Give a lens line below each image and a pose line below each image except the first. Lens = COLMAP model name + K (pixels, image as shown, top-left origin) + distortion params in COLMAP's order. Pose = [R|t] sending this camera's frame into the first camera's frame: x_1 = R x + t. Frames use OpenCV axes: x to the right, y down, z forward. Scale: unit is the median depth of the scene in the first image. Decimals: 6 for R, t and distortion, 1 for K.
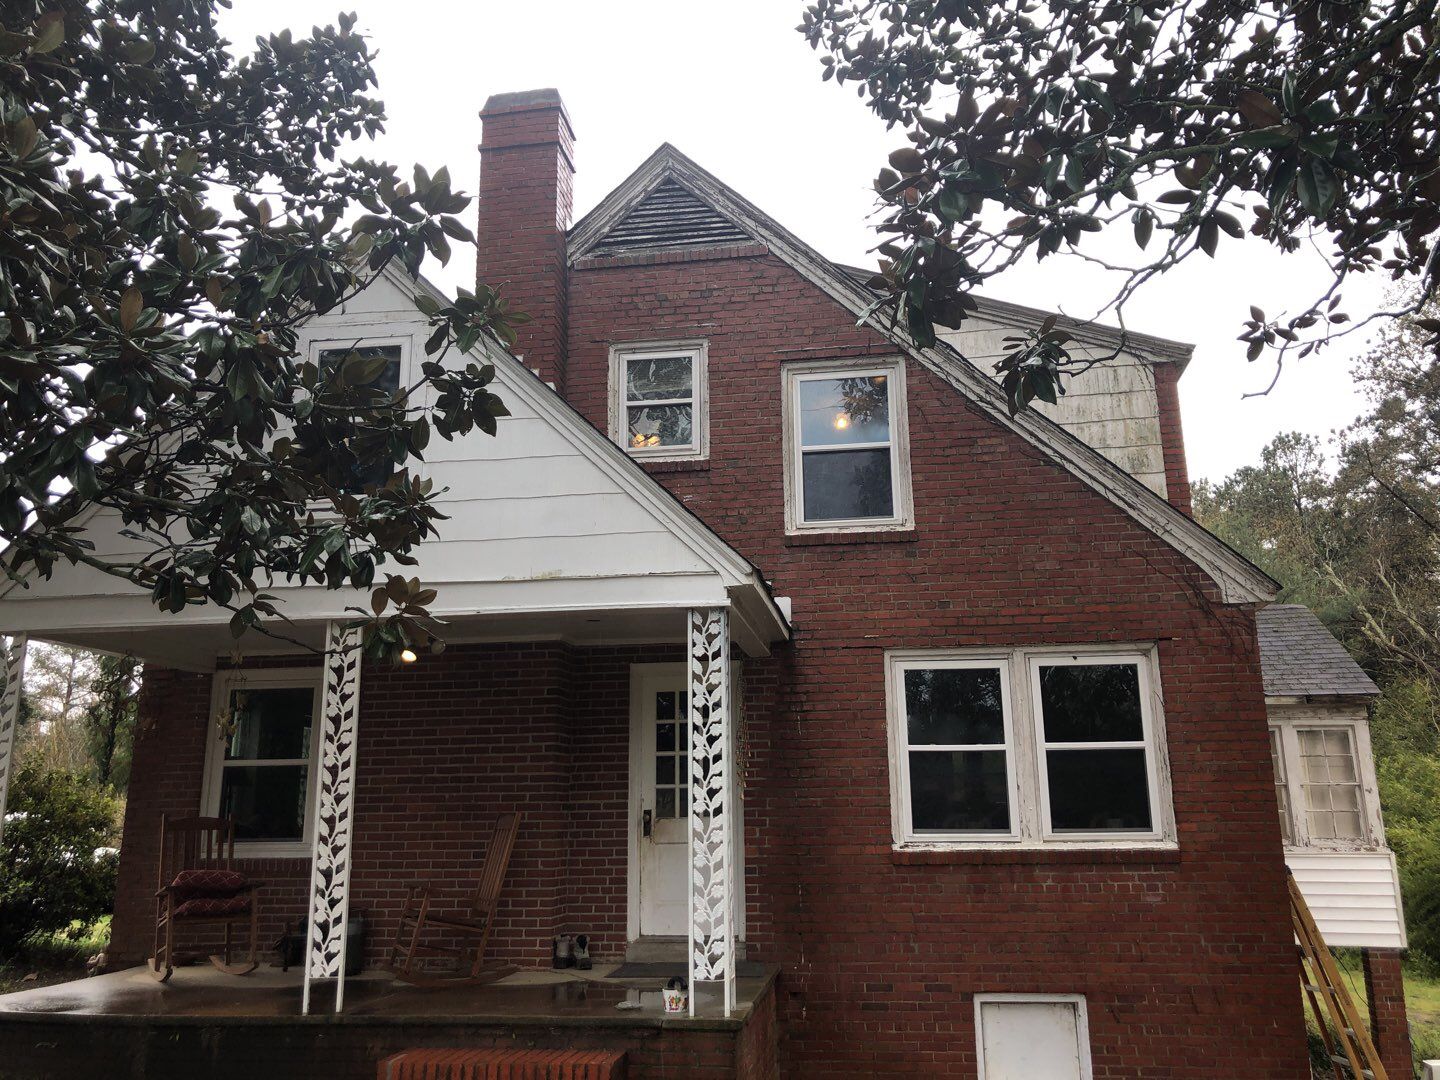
lens RADIAL K [[1173.5, 0, 720.0], [0, 1173.5, 540.0], [0, 0, 1]] dist [-0.000102, 0.003090]
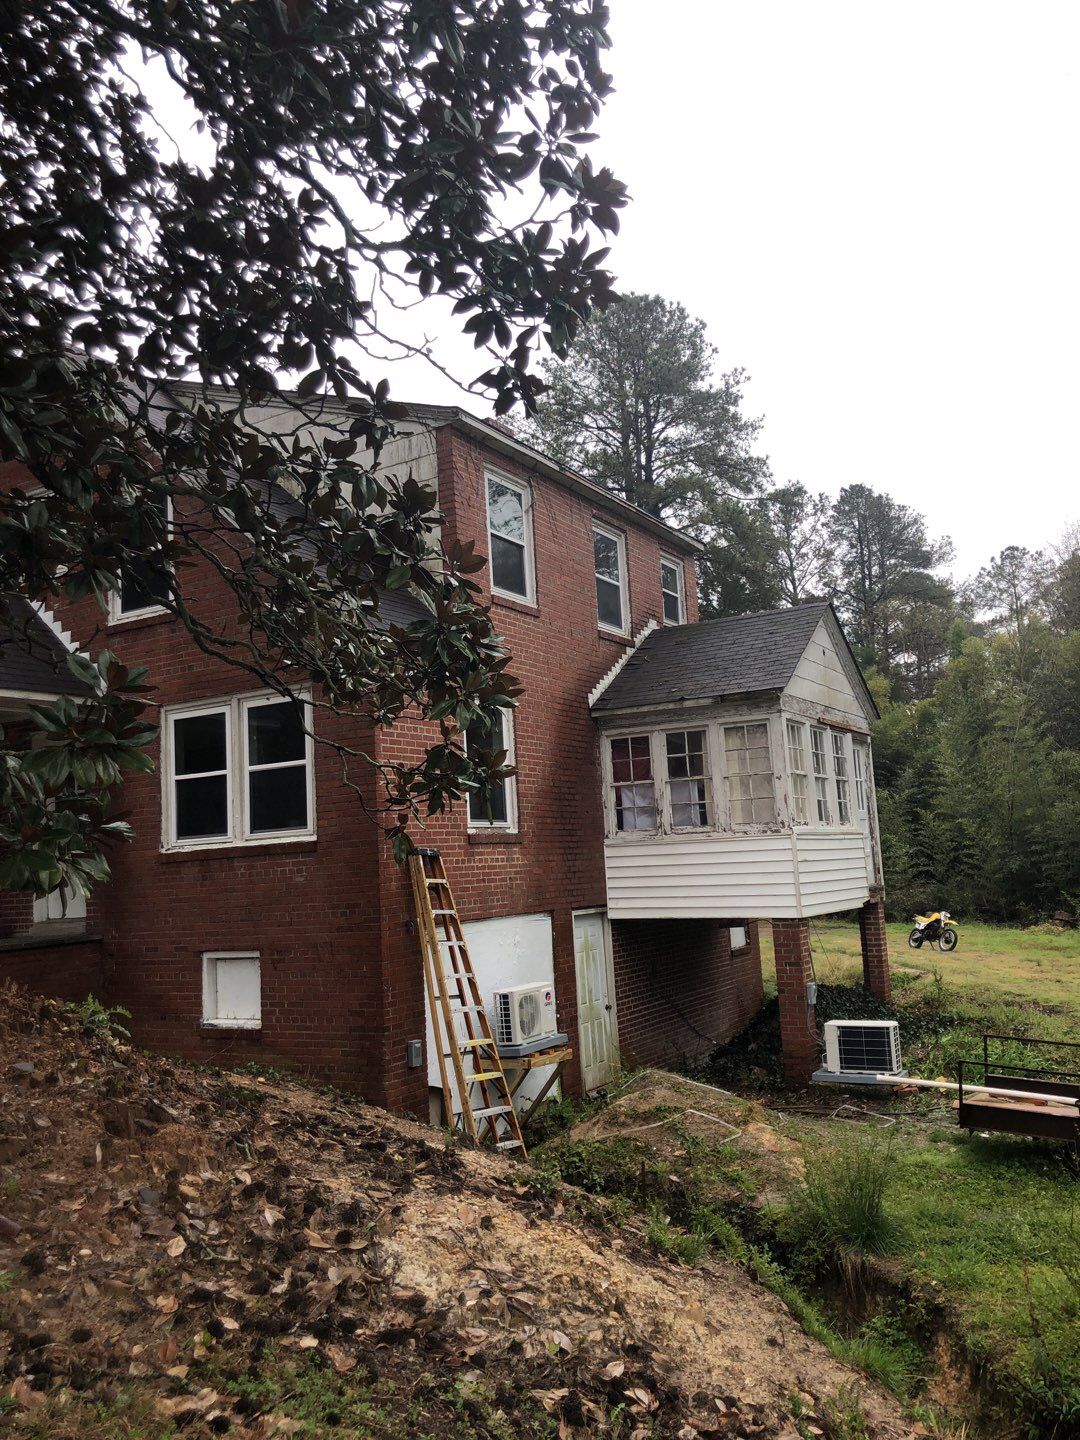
lens RADIAL K [[1173.5, 0, 540.0], [0, 1173.5, 720.0], [0, 0, 1]] dist [-0.000102, 0.003090]
pose [[0.910928, -0.095673, -0.401318, 1.110798], [0.141896, 0.986050, 0.087012, 0.055732], [0.387395, -0.136207, 0.911796, -0.053821]]
